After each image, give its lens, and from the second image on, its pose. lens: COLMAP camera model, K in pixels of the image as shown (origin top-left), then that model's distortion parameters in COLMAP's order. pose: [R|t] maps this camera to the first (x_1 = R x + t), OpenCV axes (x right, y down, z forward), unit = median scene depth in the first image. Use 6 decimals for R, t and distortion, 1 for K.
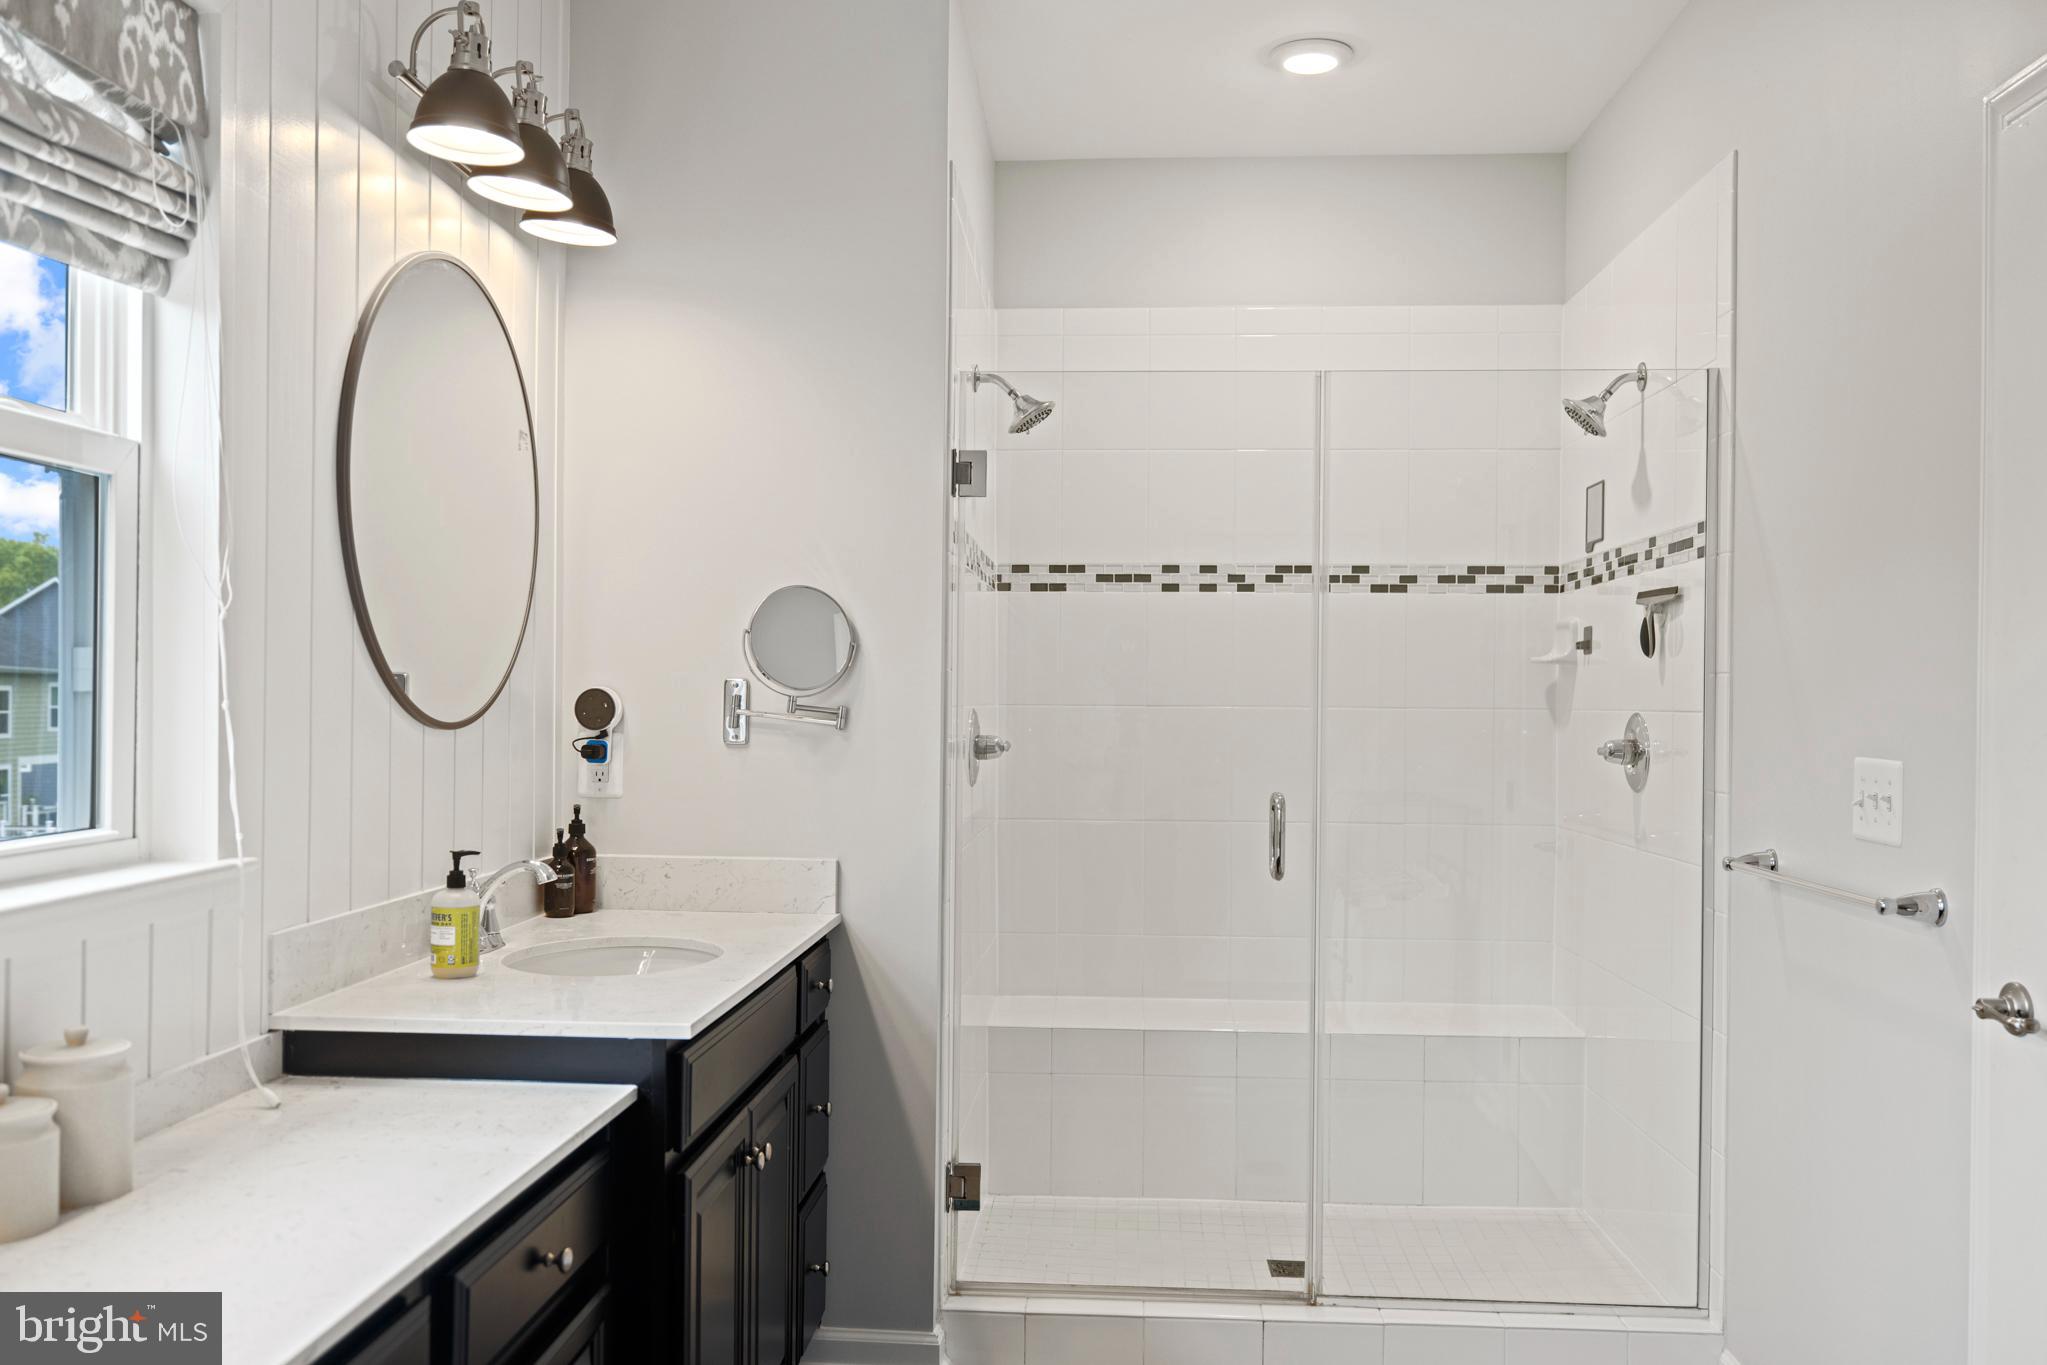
lens RADIAL K [[1642.2, 0, 1024.2], [0, 1642.2, 725.3], [0, 0, 1]] dist [0.000655, -0.001323]
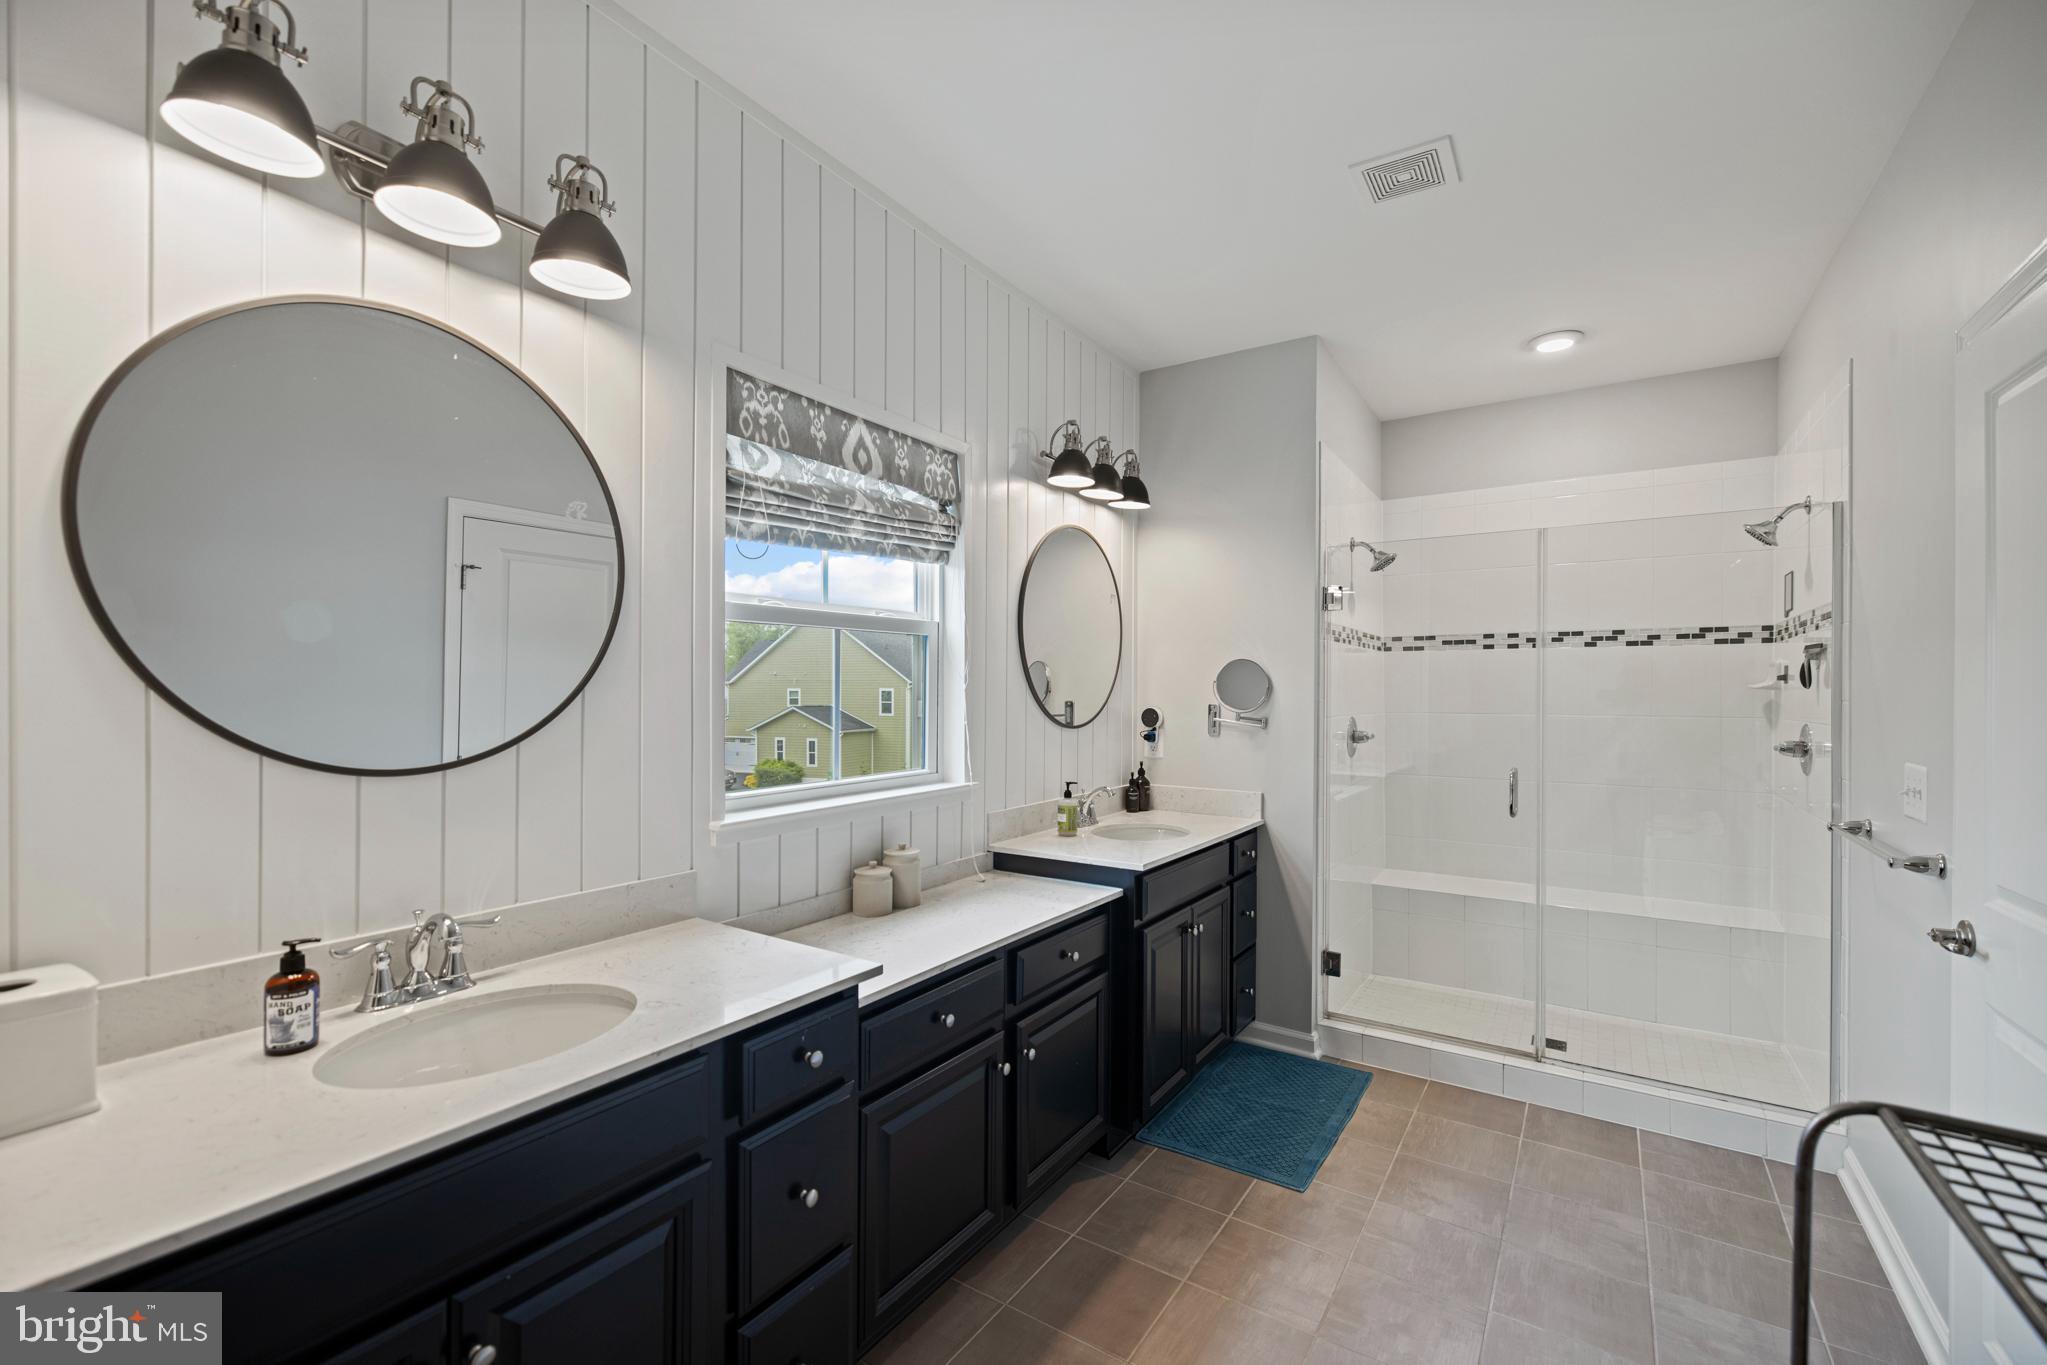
lens RADIAL K [[862.5, 0, 1018.9], [0, 862.5, 706.1], [0, 0, 1]] dist [0.001046, 0.000309]
pose [[0.865271, 0.002686, -0.501297, 0.161438], [-0.004277, 0.999989, -0.002024, -0.022083], [0.501286, 0.003895, 0.865273, -0.076960]]
